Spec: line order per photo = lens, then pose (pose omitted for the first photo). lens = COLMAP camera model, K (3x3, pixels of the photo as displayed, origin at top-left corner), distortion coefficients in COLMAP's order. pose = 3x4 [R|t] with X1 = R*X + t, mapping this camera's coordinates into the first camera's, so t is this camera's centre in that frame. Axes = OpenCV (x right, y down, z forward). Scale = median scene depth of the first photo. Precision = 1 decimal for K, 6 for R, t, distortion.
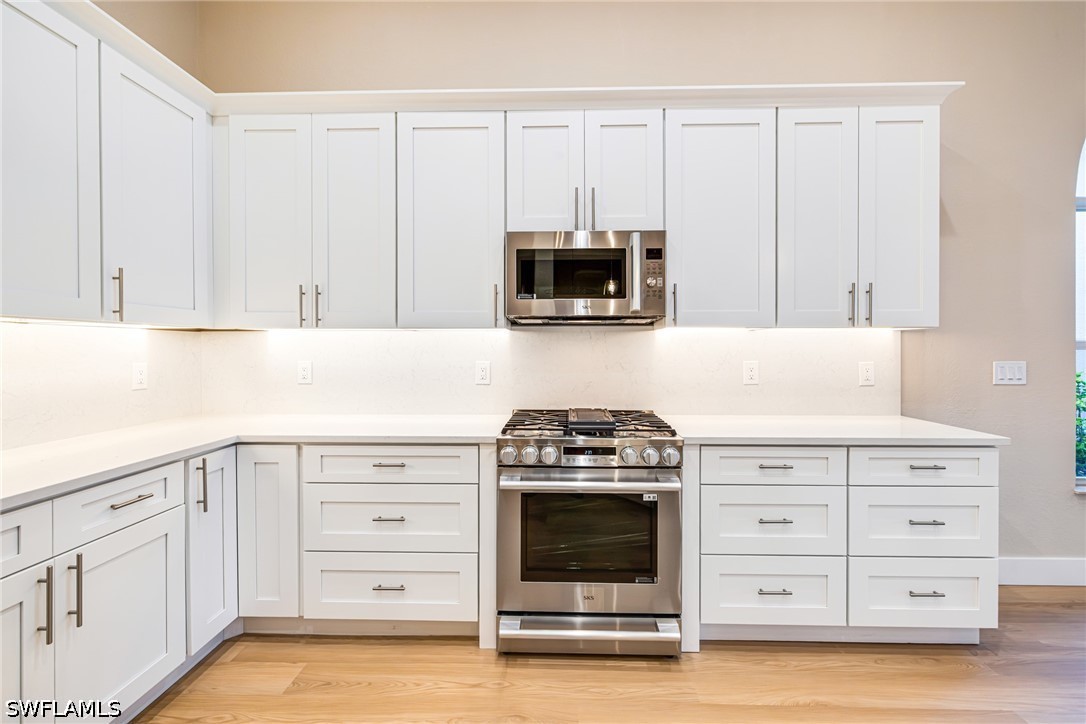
lens RADIAL K [[479.4, 0, 549.9], [0, 479.4, 348.3], [0, 0, 1]] dist [0.002408, 0.000118]
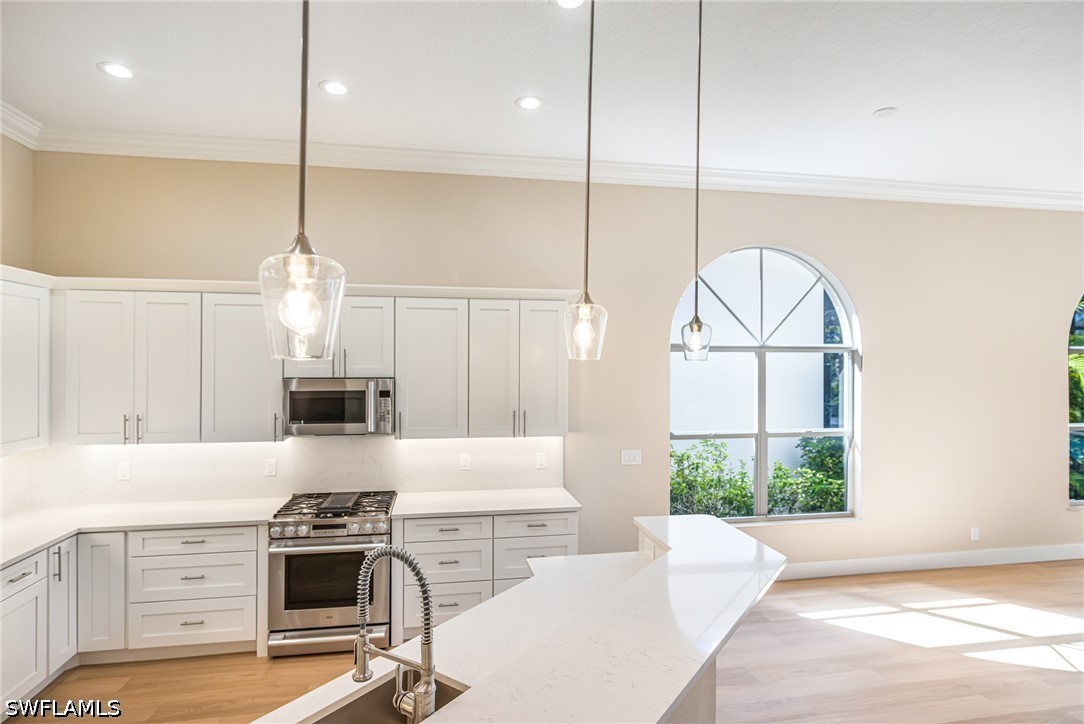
lens RADIAL K [[582.3, 0, 547.8], [0, 582.3, 356.8], [0, 0, 1]] dist [-0.000639, 0.002508]
pose [[0.978836, 0.006914, 0.204530, 0.379952], [-0.006924, 0.999976, -0.000666, -0.347582], [-0.204530, -0.000764, 0.978860, -1.028853]]
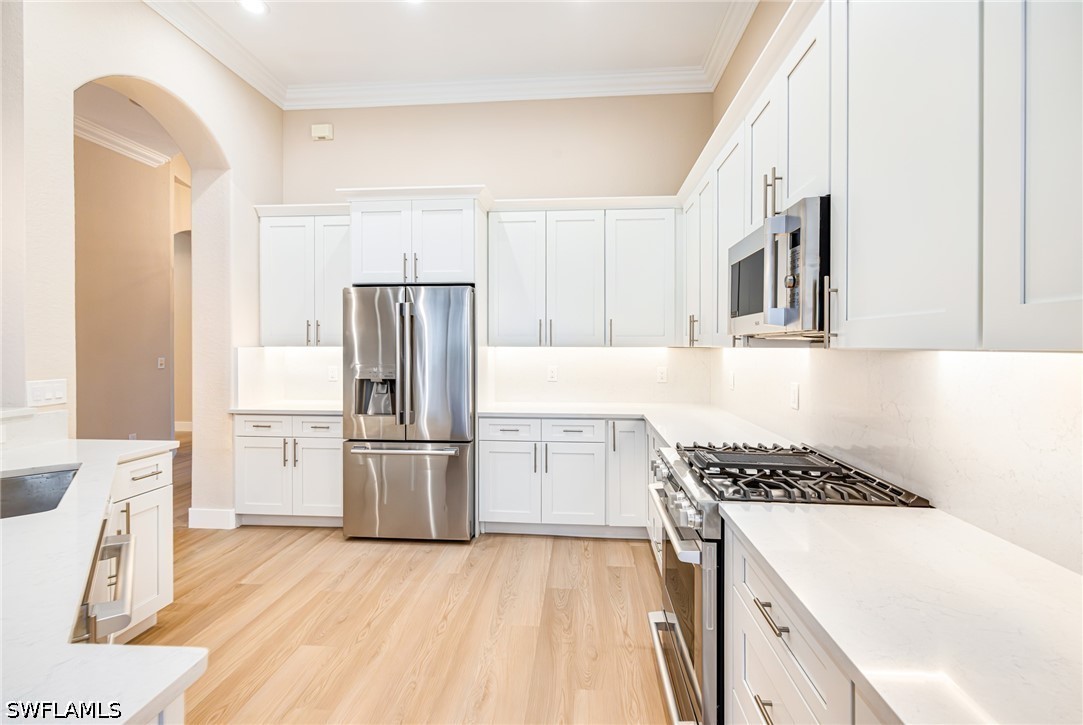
lens RADIAL K [[482.0, 0, 544.8], [0, 482.0, 351.2], [0, 0, 1]] dist [-0.002924, 0.000045]
pose [[-0.061502, 0.012705, -0.998026, 0.991627], [-0.007803, 0.999882, 0.013210, -0.050605], [0.998076, 0.008600, -0.061396, 0.763098]]
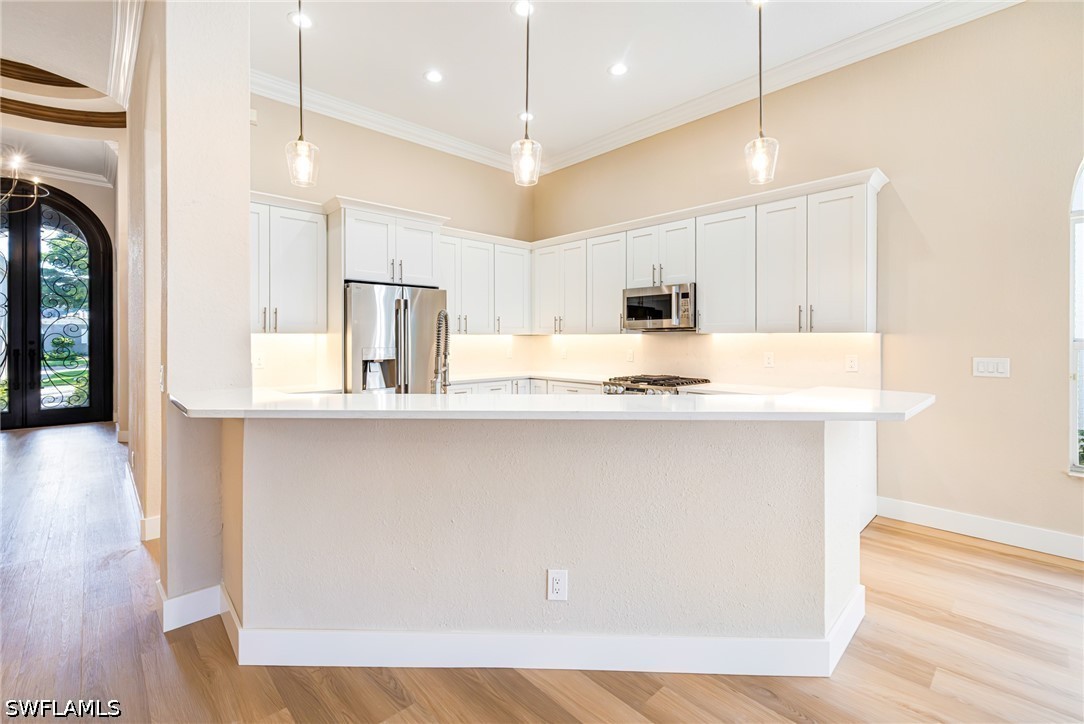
lens RADIAL K [[478.5, 0, 546.3], [0, 478.5, 340.2], [0, 0, 1]] dist [0.002408, 0.000118]
pose [[0.709181, 0.003088, -0.705020, 1.293473], [-0.004974, 0.999987, -0.000623, -0.013120], [0.705009, 0.003949, 0.709187, -0.832689]]
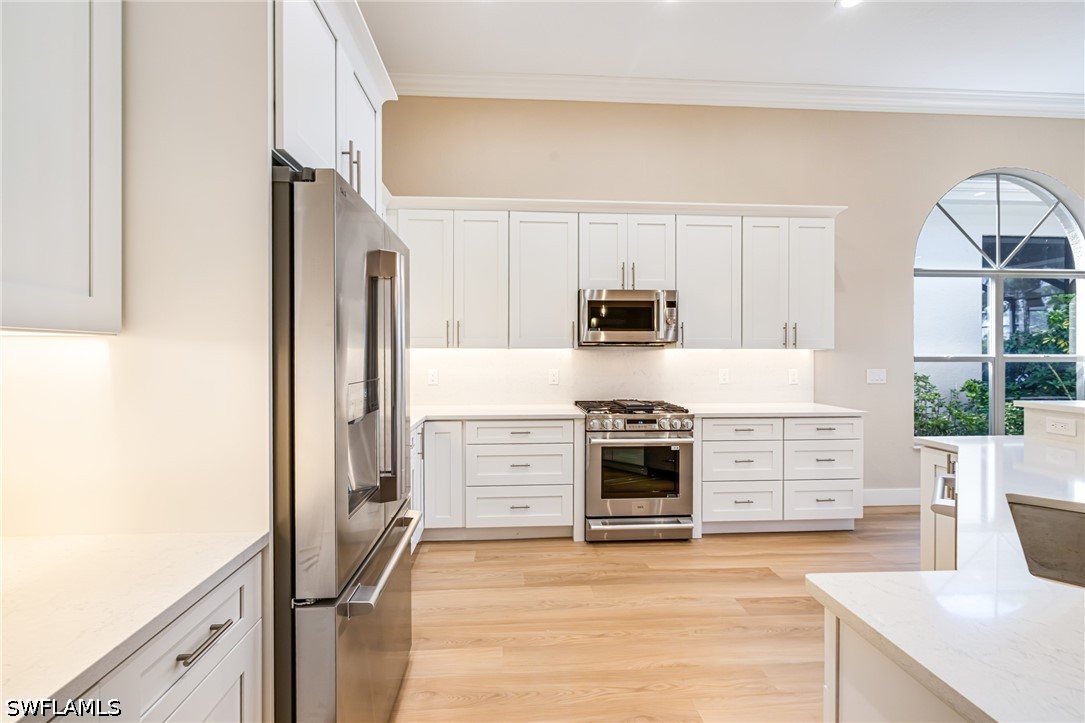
lens RADIAL K [[479.0, 0, 535.5], [0, 479.0, 355.0], [0, 0, 1]] dist [0.002408, 0.000118]
pose [[0.995881, 0.000637, 0.090669, -0.430816], [-0.000561, 0.999999, -0.000864, -0.022481], [-0.090670, 0.000809, 0.995881, -0.648341]]
